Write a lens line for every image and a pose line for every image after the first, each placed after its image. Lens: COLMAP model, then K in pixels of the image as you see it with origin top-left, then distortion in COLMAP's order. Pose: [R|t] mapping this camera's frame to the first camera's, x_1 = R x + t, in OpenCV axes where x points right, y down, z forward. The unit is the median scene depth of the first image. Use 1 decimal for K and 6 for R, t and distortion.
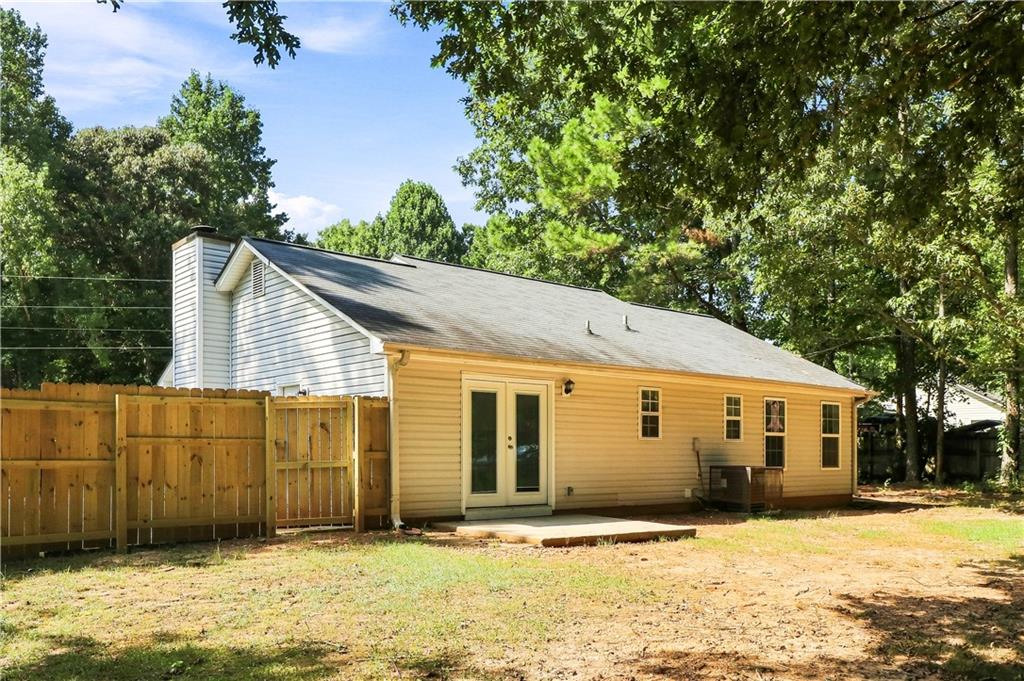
lens RADIAL K [[808.7, 0, 512.0], [0, 808.7, 340.5], [0, 0, 1]] dist [0.004863, 0.002870]
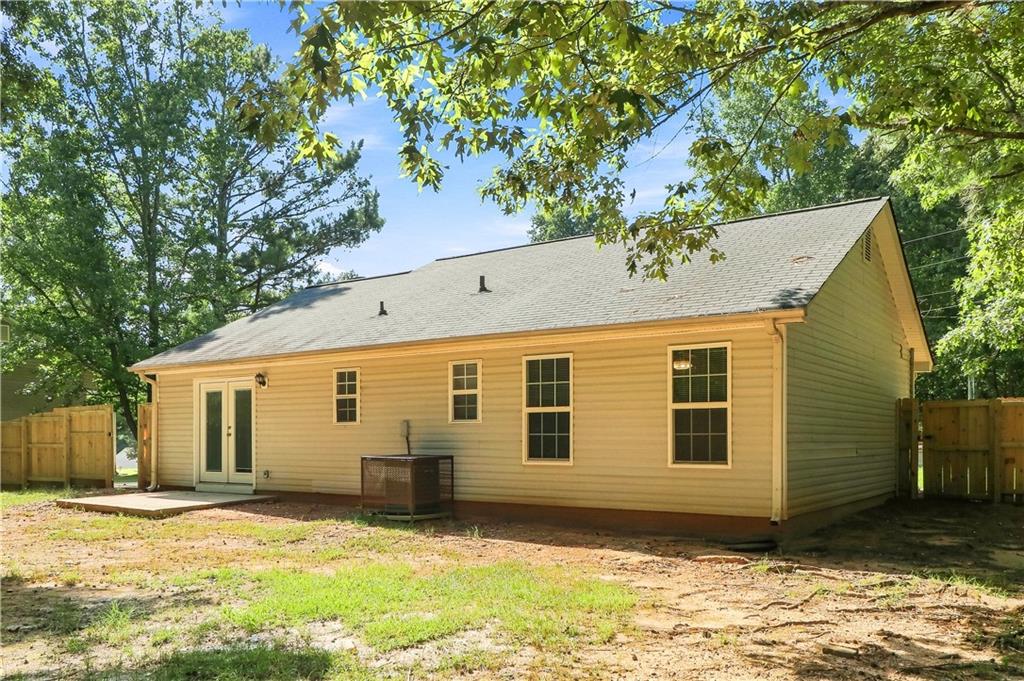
lens RADIAL K [[826.8, 0, 512.0], [0, 826.8, 340.5], [0, 0, 1]] dist [0.008911, 0.004239]
pose [[0.276967, -0.116103, -0.953839, 1.133875], [0.135725, 0.987448, -0.080784, 0.129347], [0.951246, -0.107085, 0.289249, 0.913987]]
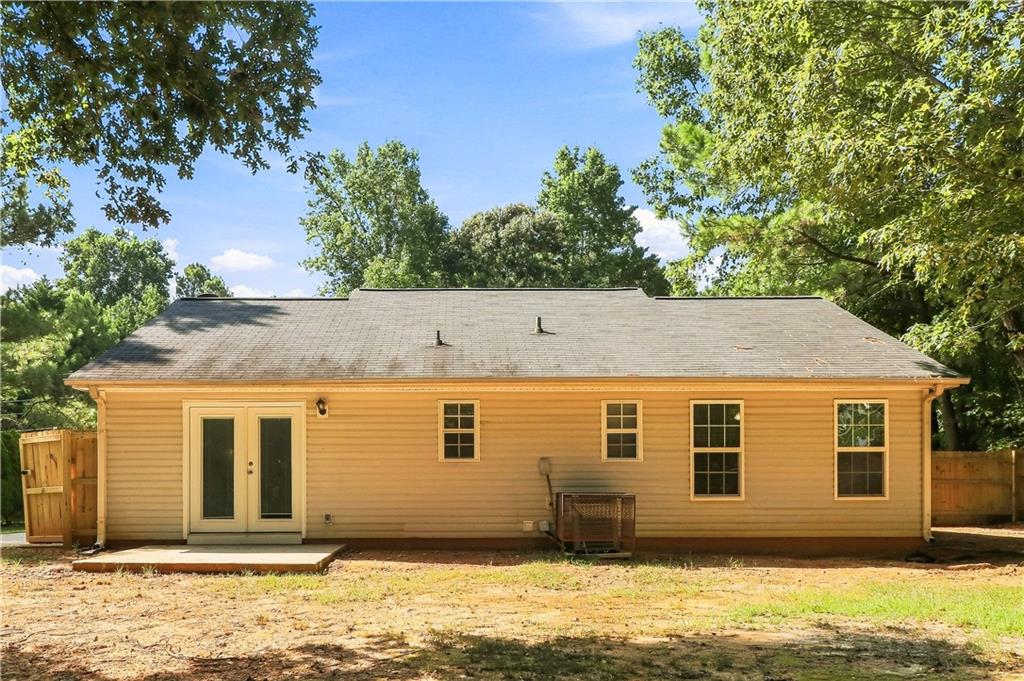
lens RADIAL K [[780.7, 0, 511.5], [0, 780.7, 392.1], [0, 0, 1]] dist [0.002566, -0.000026]
pose [[0.782568, -0.081832, -0.617163, 0.722717], [0.092006, 0.995640, -0.015351, 0.067510], [0.615729, -0.044769, 0.786685, 0.392152]]
